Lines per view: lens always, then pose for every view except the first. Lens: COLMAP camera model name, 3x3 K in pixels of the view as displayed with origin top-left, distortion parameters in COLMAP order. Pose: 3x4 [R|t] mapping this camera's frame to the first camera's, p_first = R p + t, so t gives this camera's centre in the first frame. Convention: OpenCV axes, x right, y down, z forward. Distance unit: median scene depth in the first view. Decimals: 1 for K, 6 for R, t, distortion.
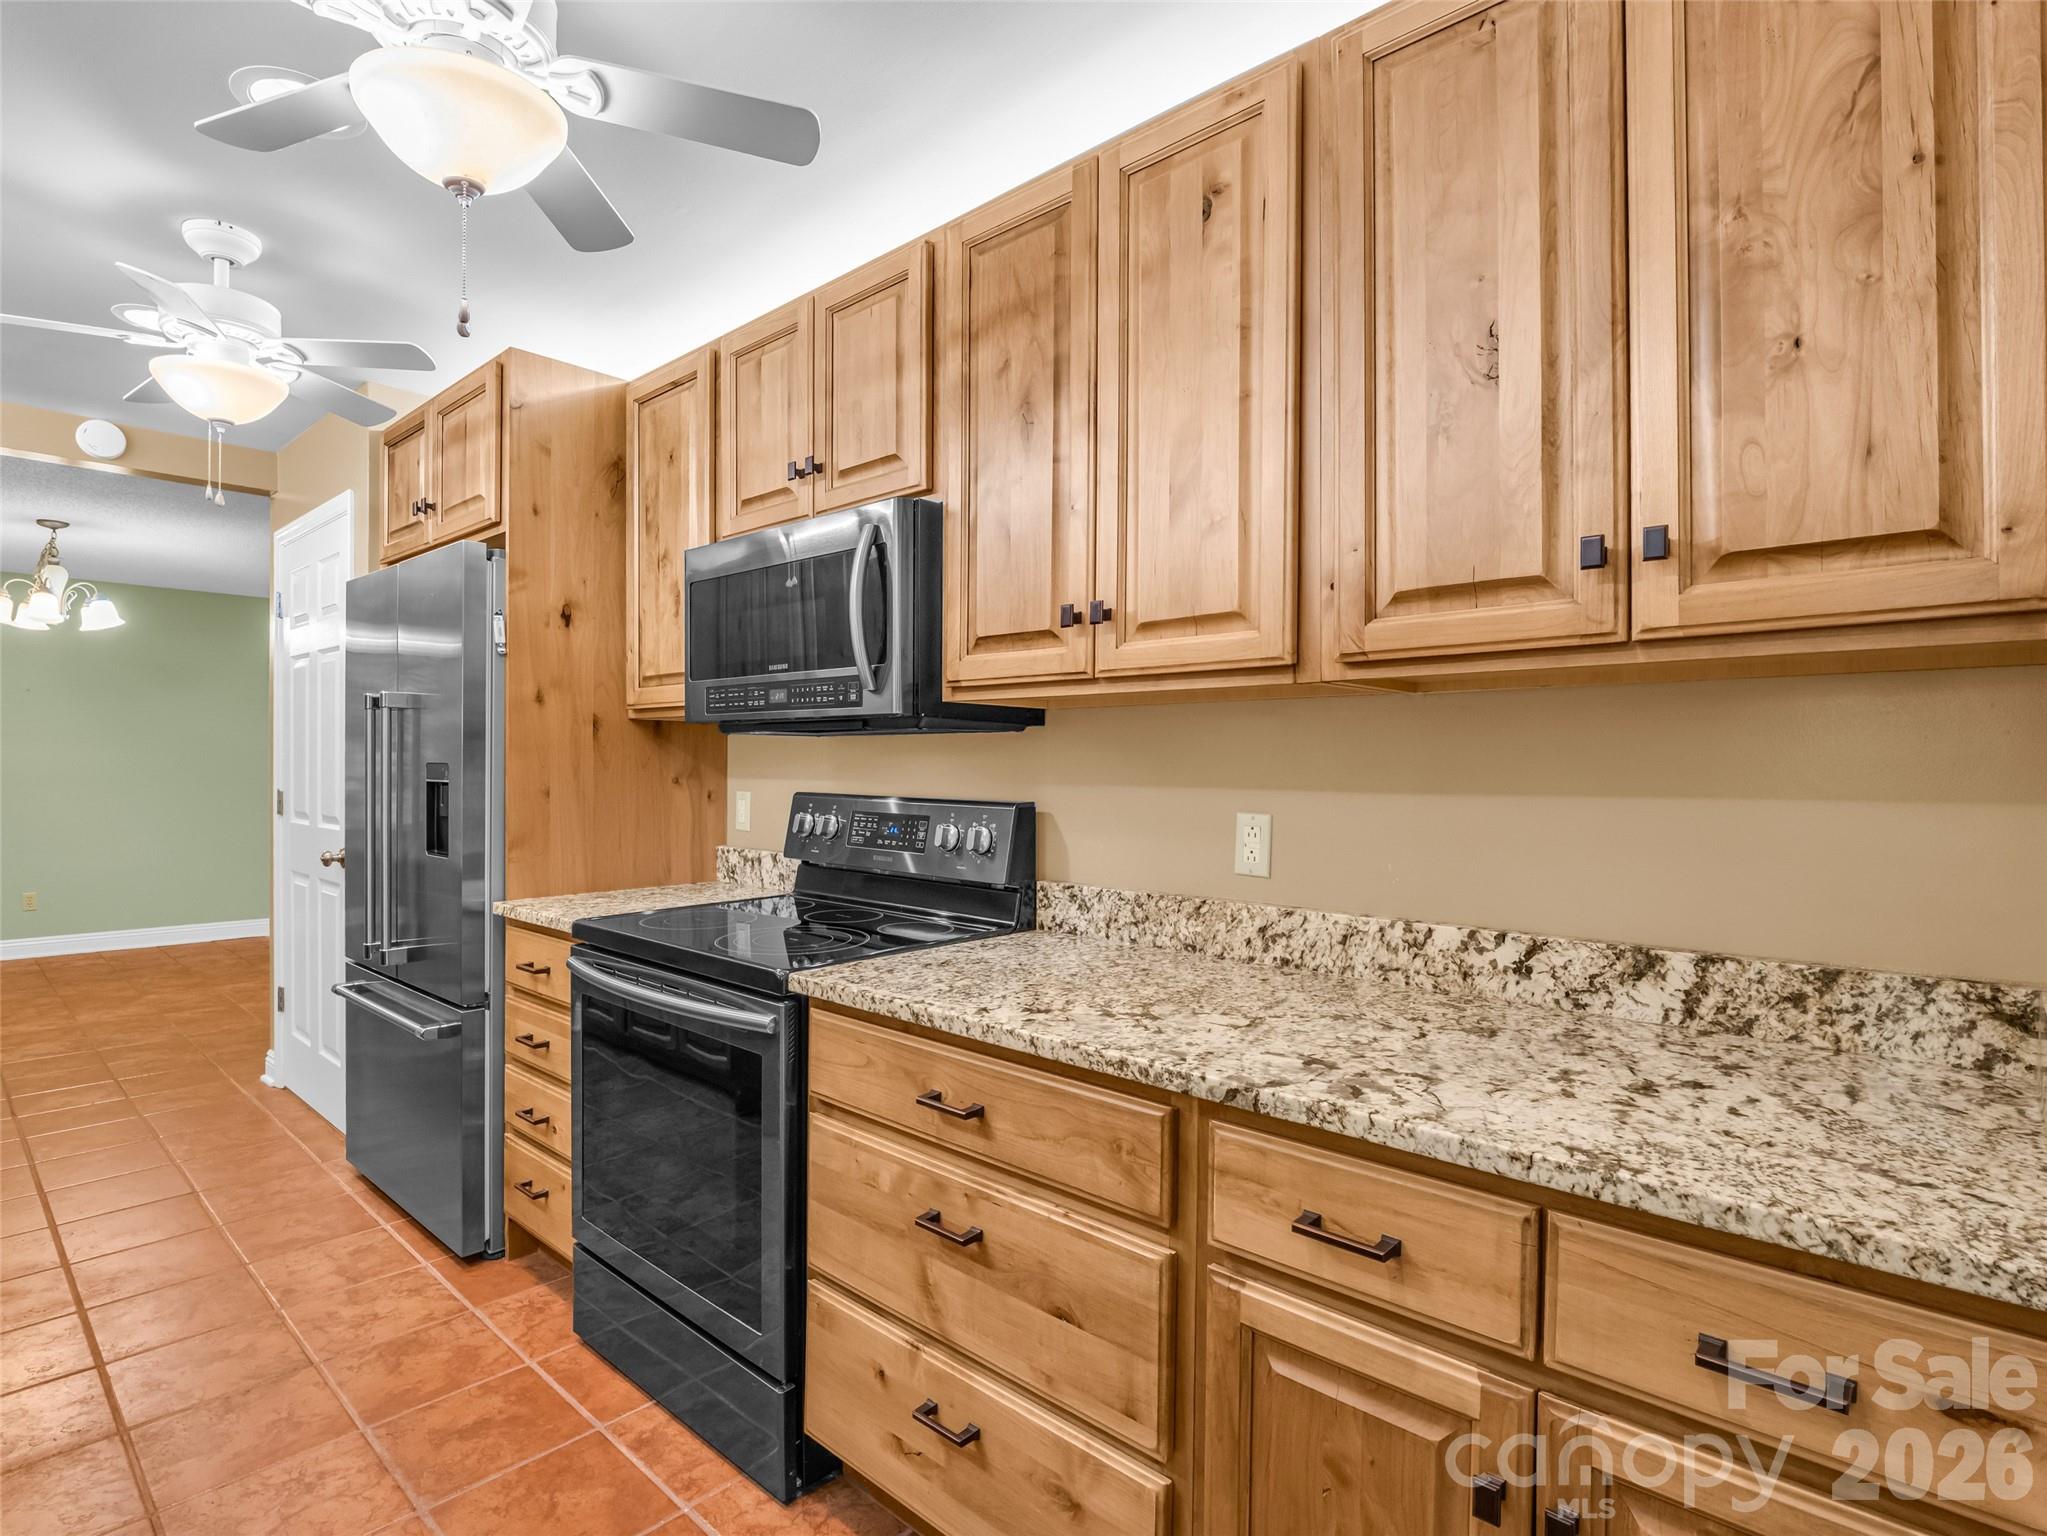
lens RADIAL K [[1012.9, 0, 1011.0], [0, 1012.9, 763.7], [0, 0, 1]] dist [-0.019239, -0.000357]
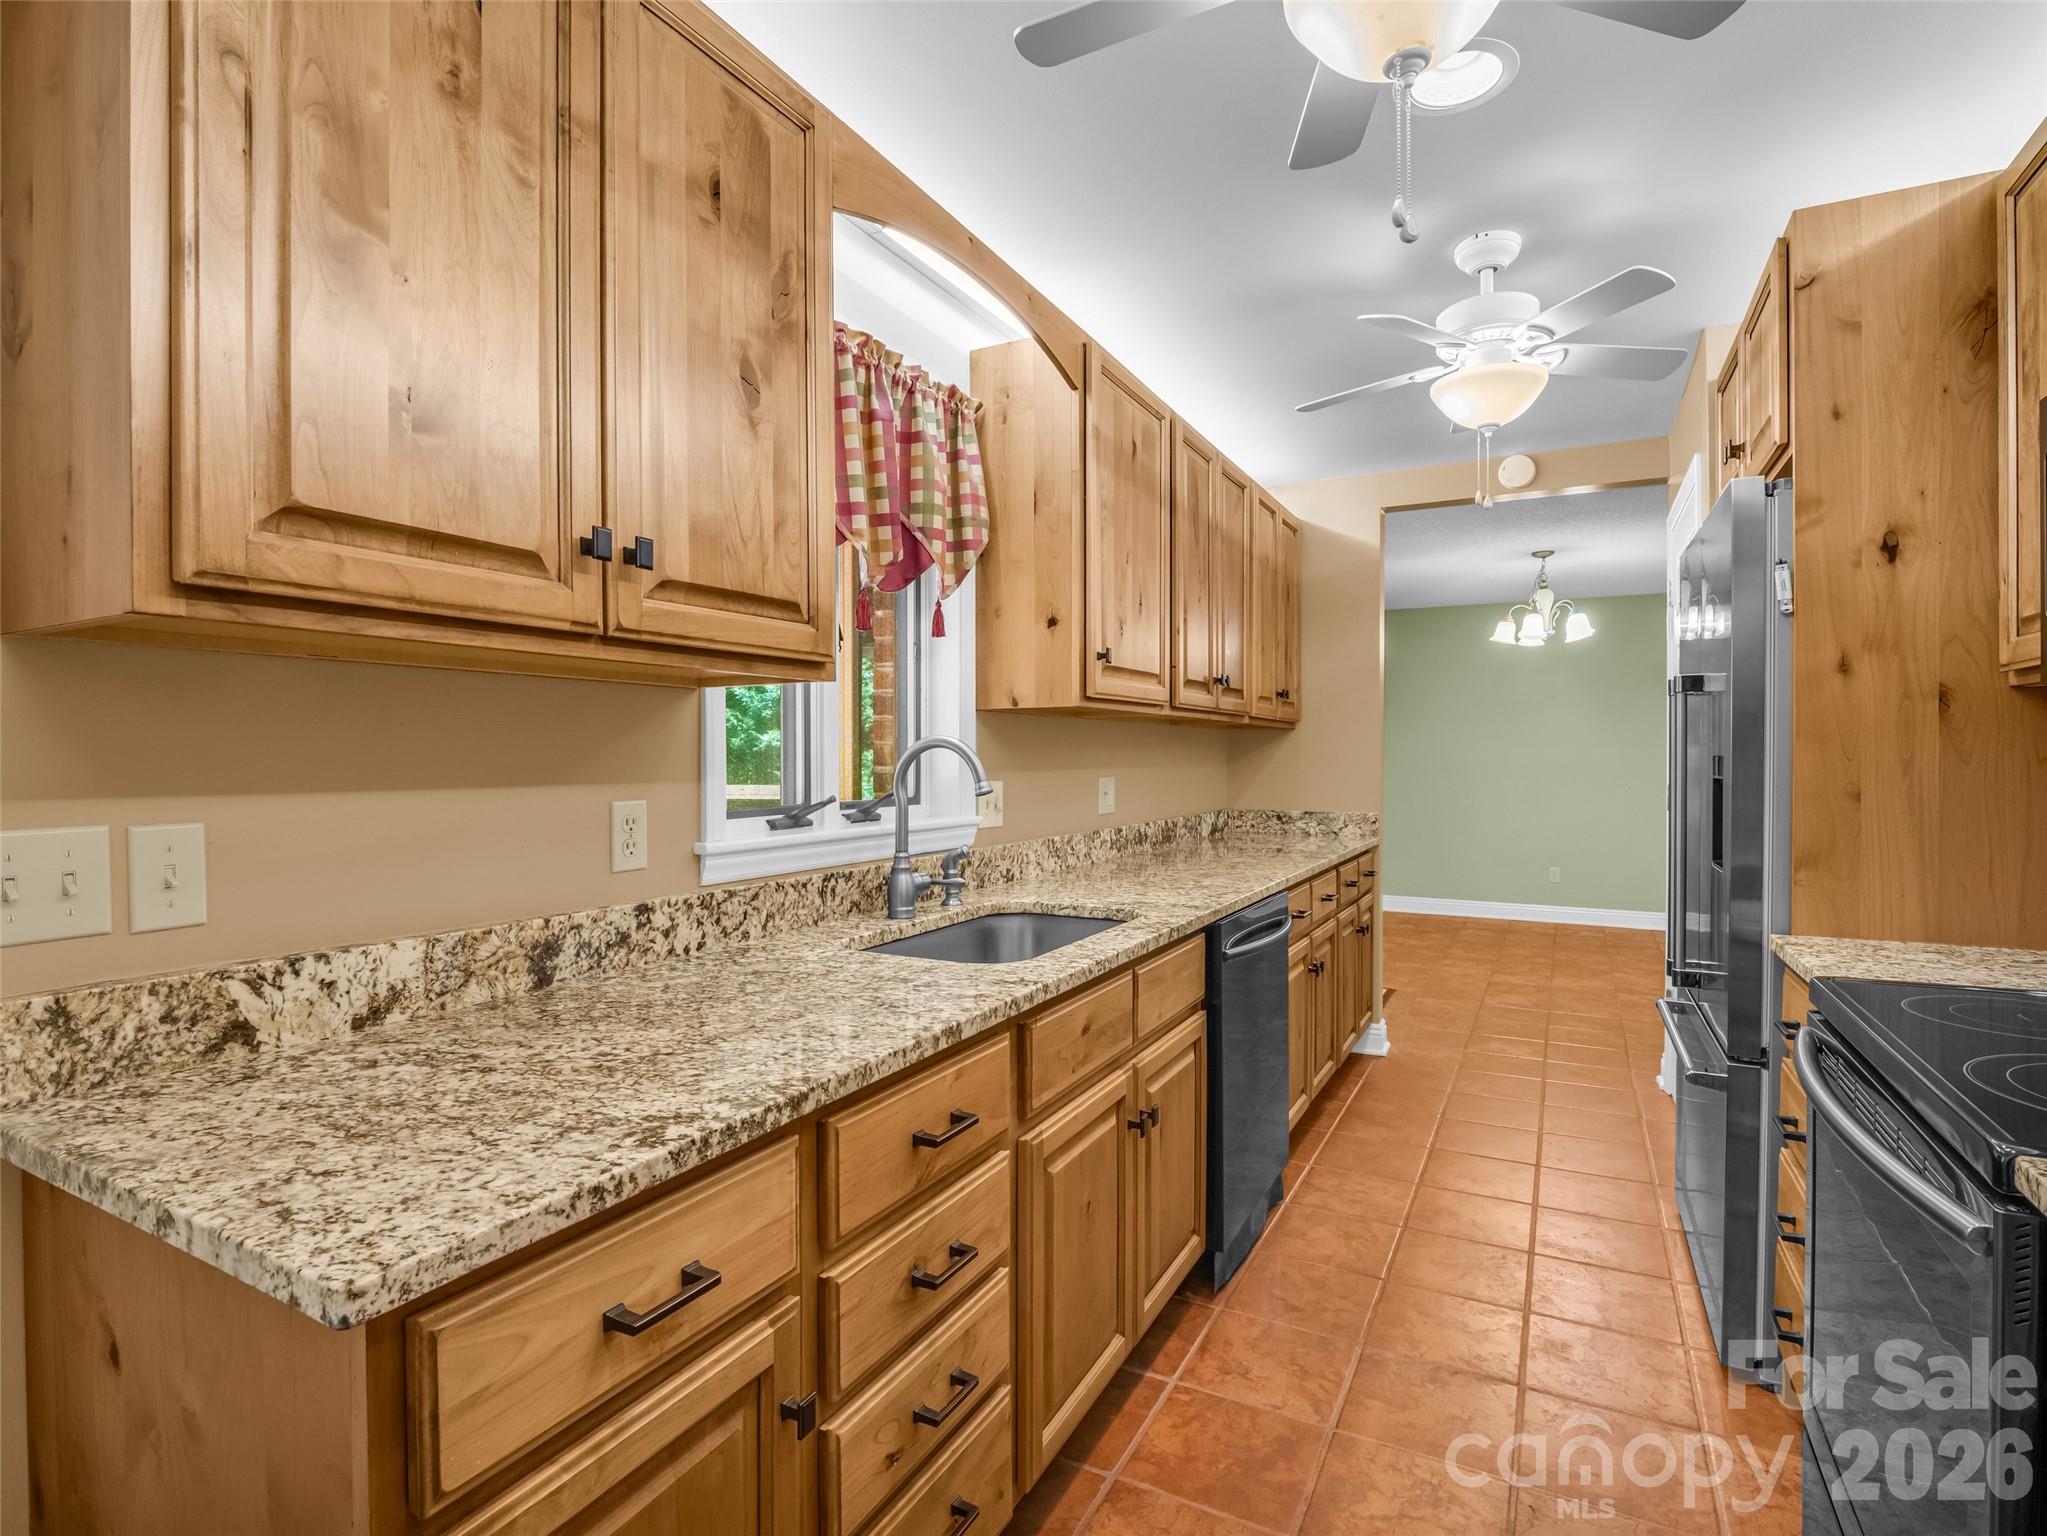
lens RADIAL K [[1012.9, 0, 1022.0], [0, 1012.9, 776.5], [0, 0, 1]] dist [-0.019239, -0.000357]
pose [[0.240968, 0.016769, -0.970388, 0.097460], [-0.000478, 0.999853, 0.017159, 0.003246], [0.970533, -0.003671, 0.240941, 0.236599]]
